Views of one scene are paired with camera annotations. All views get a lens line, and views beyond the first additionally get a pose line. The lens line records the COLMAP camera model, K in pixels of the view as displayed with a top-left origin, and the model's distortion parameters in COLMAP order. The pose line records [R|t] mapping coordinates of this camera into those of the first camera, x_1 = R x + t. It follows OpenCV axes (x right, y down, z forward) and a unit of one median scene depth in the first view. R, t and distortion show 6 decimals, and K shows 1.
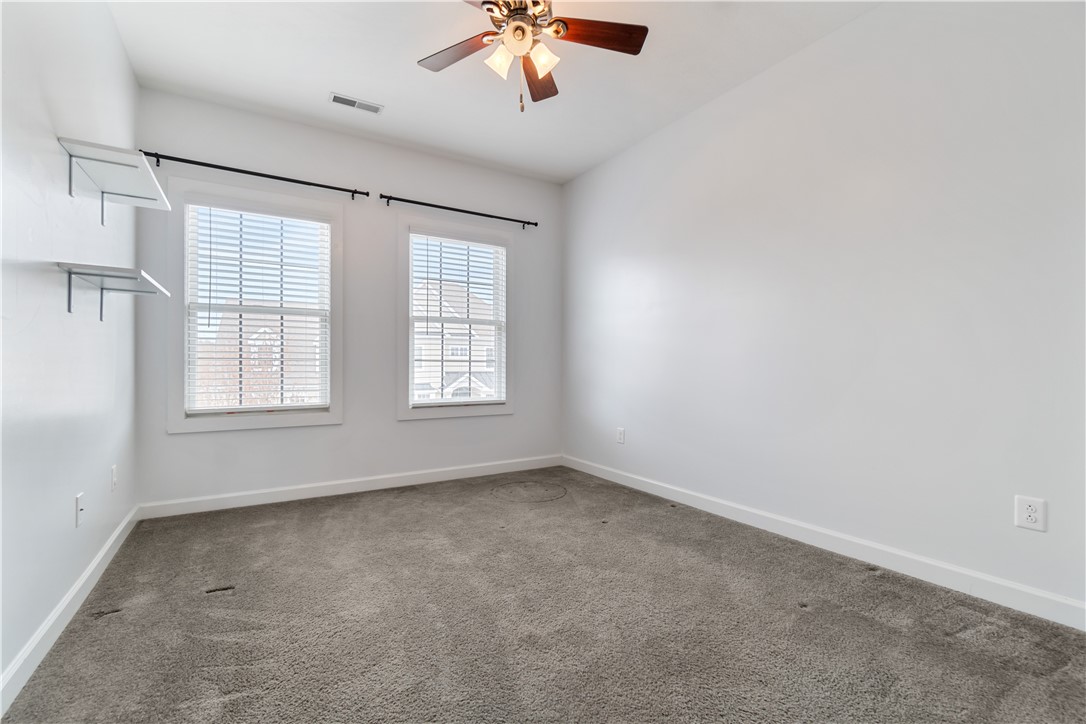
lens RADIAL K [[473.3, 0, 543.0], [0, 473.3, 362.0], [0, 0, 1]] dist [-0.010121, 0.000226]
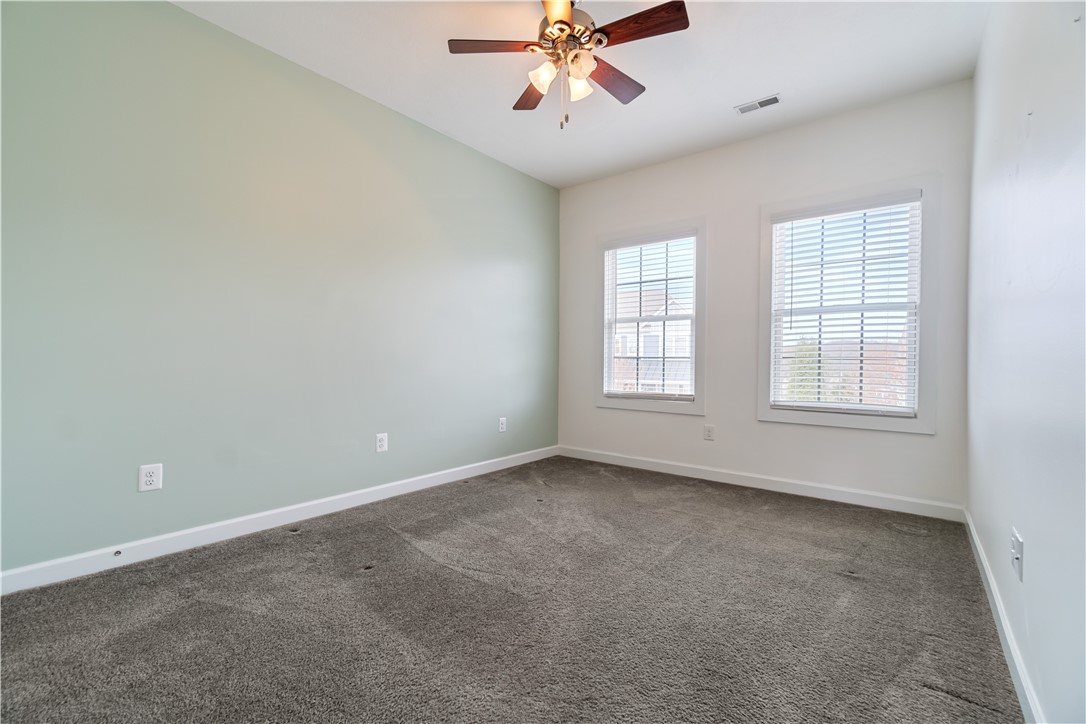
lens RADIAL K [[473.3, 0, 543.0], [0, 473.3, 362.0], [0, 0, 1]] dist [-0.010121, 0.000226]
pose [[0.316222, 0.006547, -0.948663, 0.164064], [-0.007894, 0.999960, 0.004270, 0.001369], [0.948652, 0.006138, 0.316261, 0.096137]]
